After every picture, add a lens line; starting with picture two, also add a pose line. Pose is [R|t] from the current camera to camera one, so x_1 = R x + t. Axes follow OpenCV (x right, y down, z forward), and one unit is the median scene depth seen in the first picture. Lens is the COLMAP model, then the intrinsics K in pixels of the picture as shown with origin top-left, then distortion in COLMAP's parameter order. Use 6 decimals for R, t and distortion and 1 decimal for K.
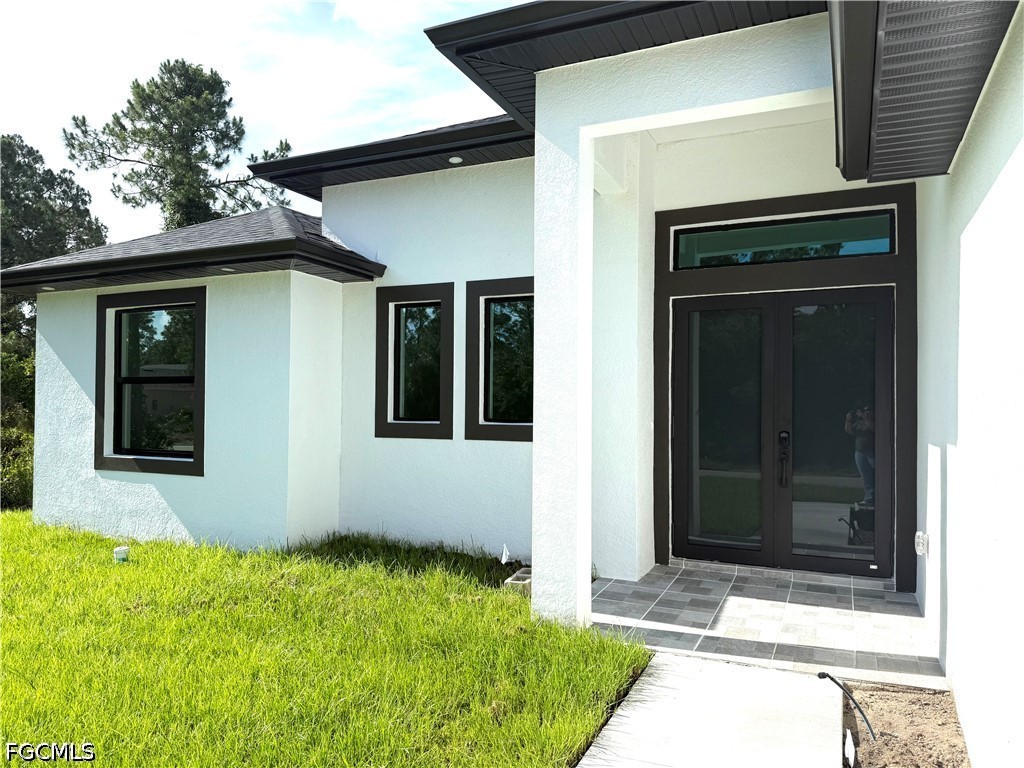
lens RADIAL K [[714.2, 0, 512.0], [0, 714.2, 384.0], [0, 0, 1]] dist [0.068995, -0.089926]
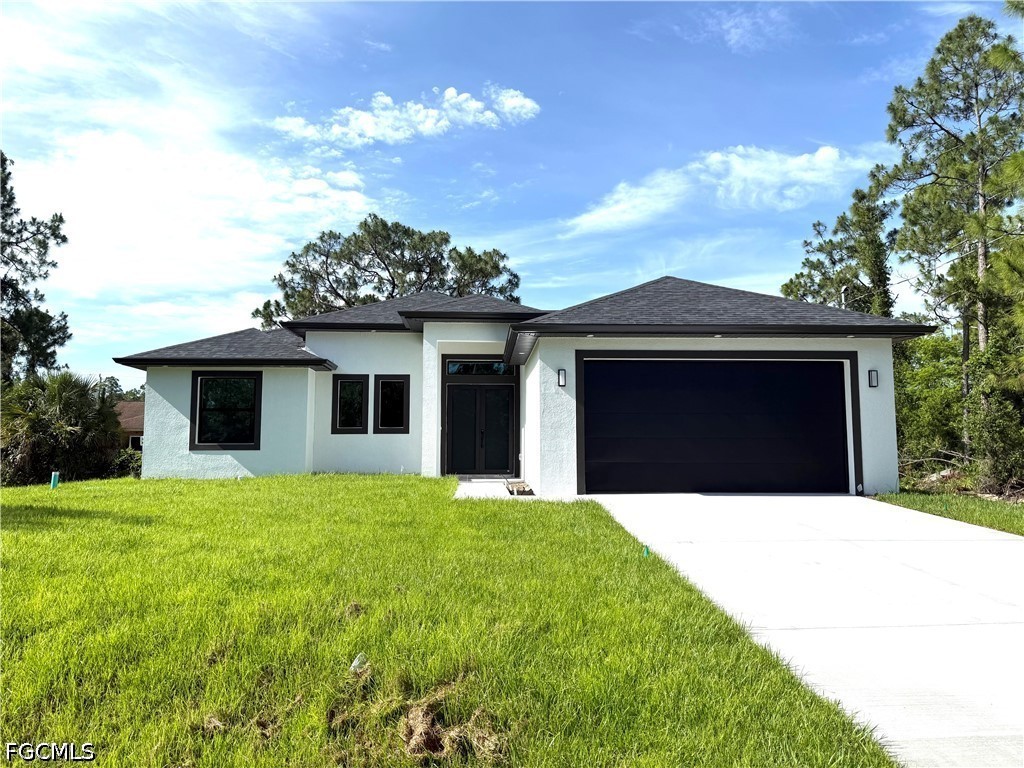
lens RADIAL K [[714.2, 0, 512.0], [0, 714.2, 384.0], [0, 0, 1]] dist [0.068995, -0.089926]
pose [[0.881990, 0.035943, 0.469895, -0.817759], [-0.005880, 0.997849, -0.065290, 0.060123], [-0.471231, 0.054822, 0.880304, -1.505887]]
